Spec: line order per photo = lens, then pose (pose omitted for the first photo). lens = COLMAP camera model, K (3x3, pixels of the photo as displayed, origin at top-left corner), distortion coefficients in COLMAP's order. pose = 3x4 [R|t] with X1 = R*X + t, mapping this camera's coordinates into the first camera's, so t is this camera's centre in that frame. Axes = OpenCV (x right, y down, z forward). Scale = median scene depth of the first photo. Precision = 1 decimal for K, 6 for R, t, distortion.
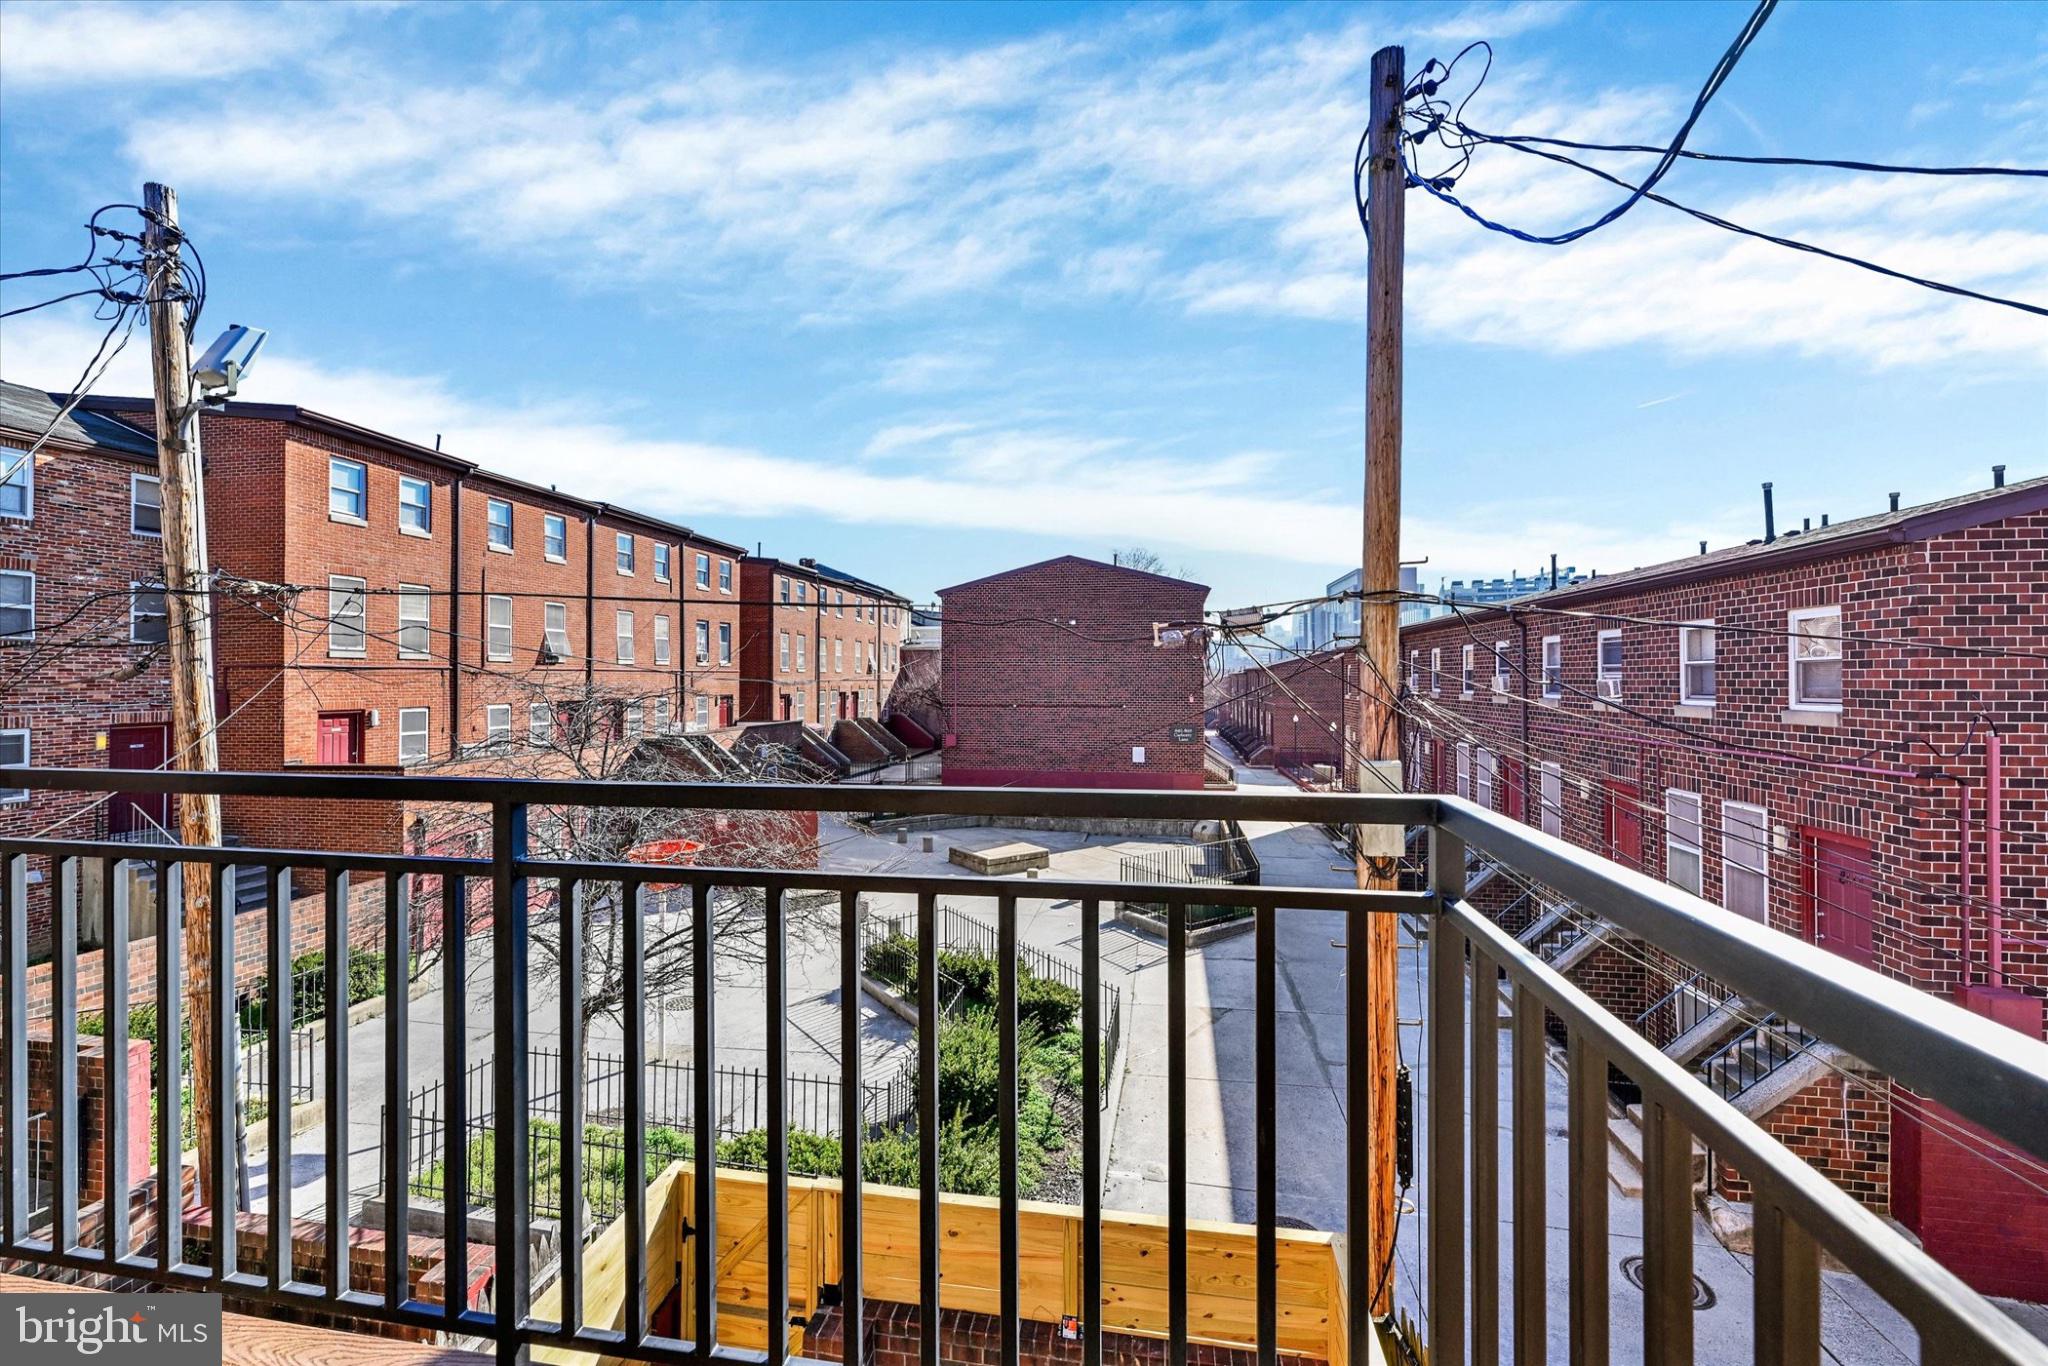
lens RADIAL K [[820.8, 0, 1015.5], [0, 820.8, 681.6], [0, 0, 1]] dist [-0.003487, 0.000612]
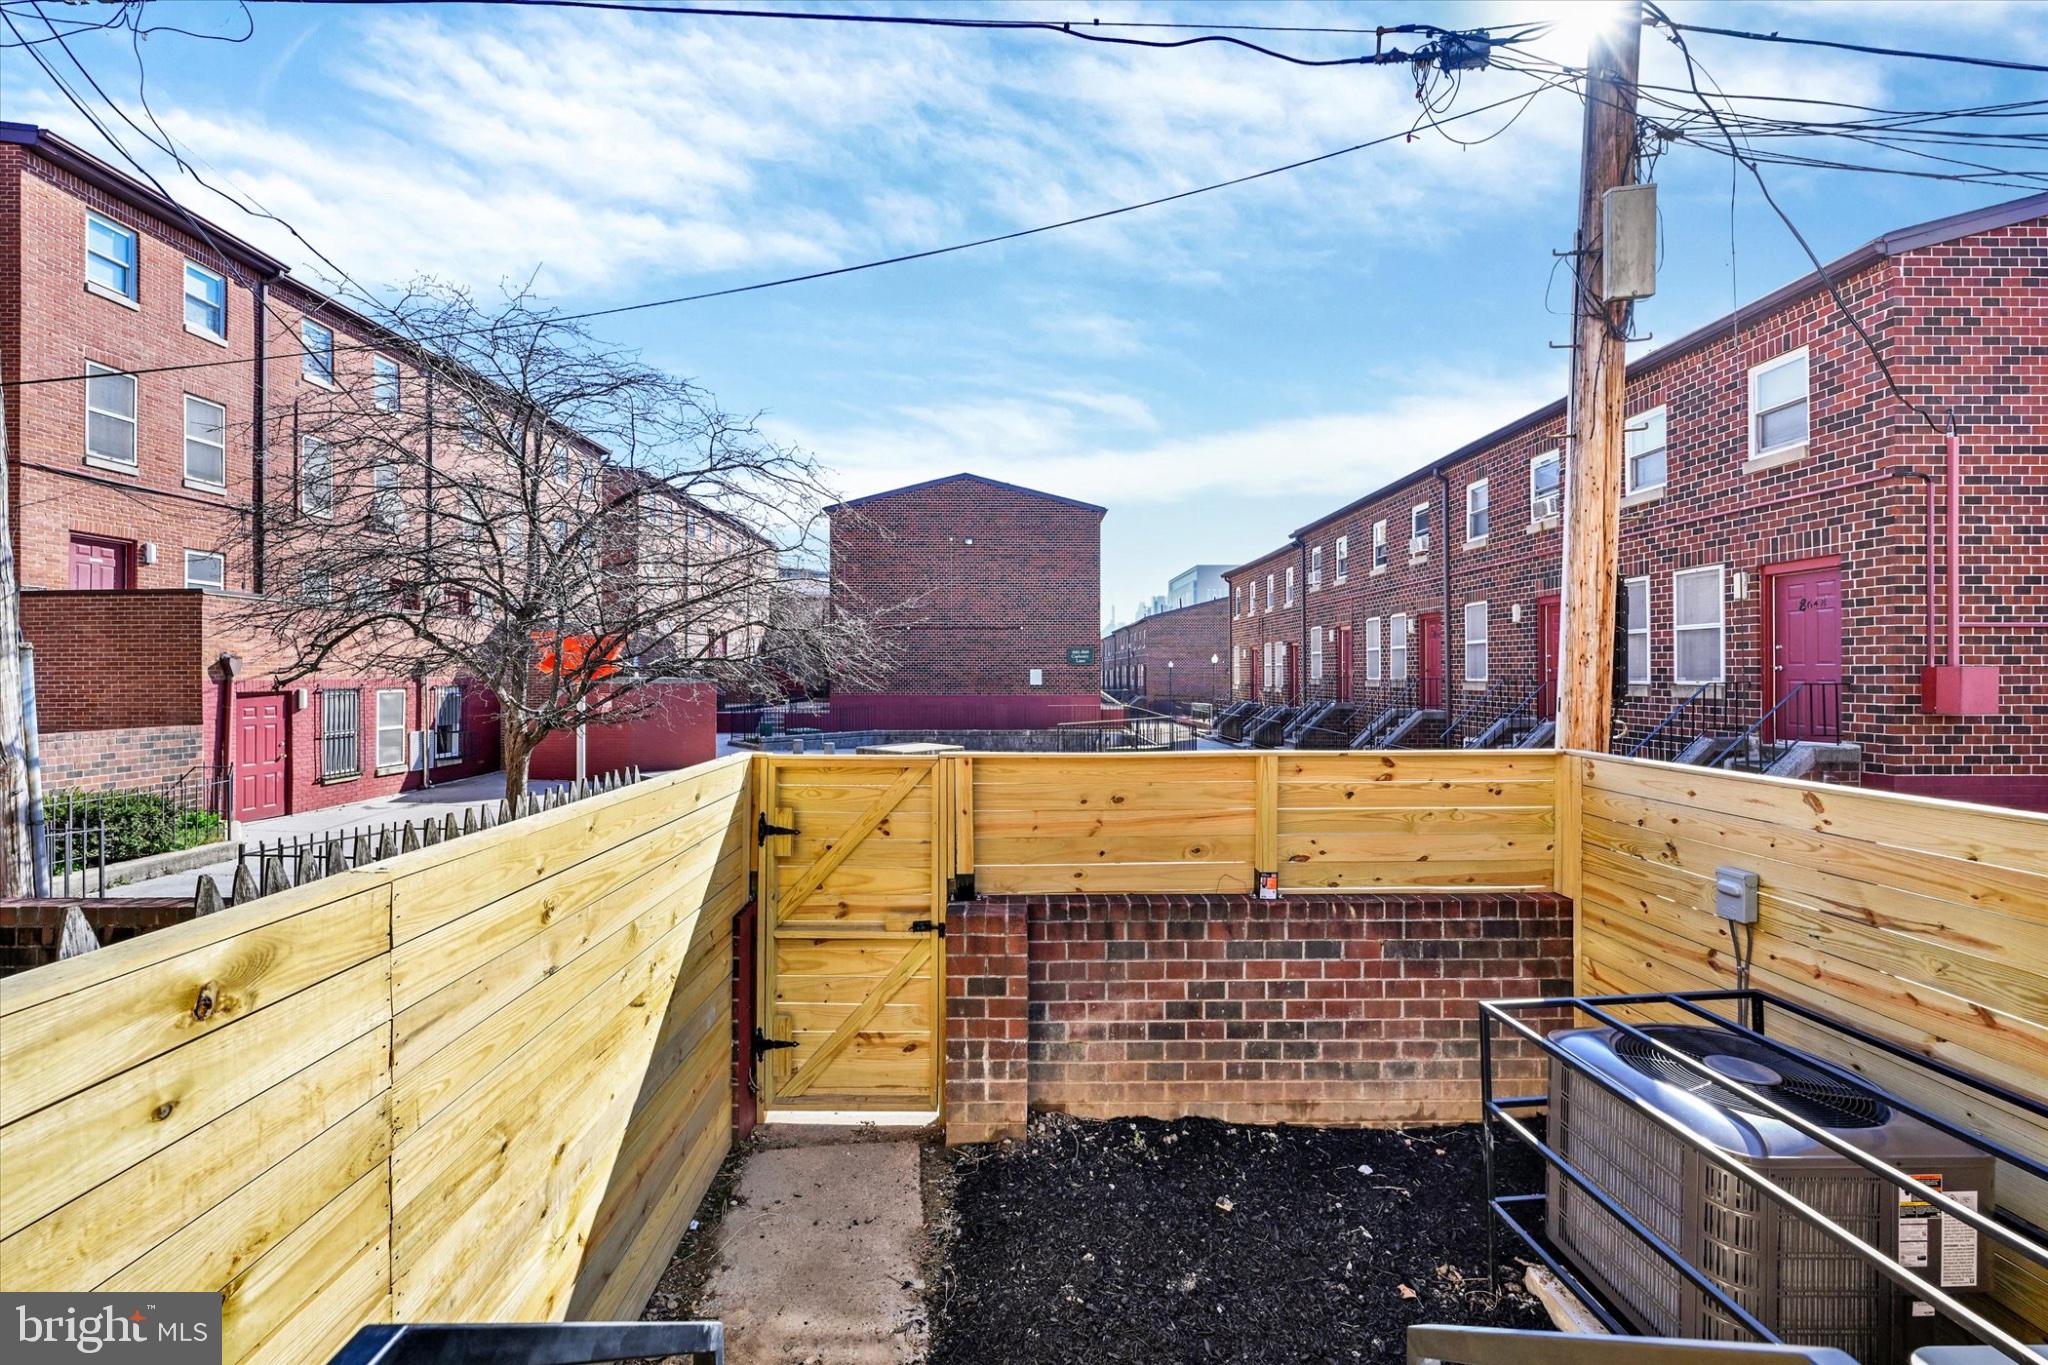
lens RADIAL K [[820.8, 0, 1017.6], [0, 820.8, 675.8], [0, 0, 1]] dist [-0.003487, 0.000612]
pose [[0.983857, 0.000380, 0.178955, -0.186276], [-0.001376, 0.999984, 0.005442, 0.317631], [-0.178950, -0.005601, 0.983842, 0.125589]]
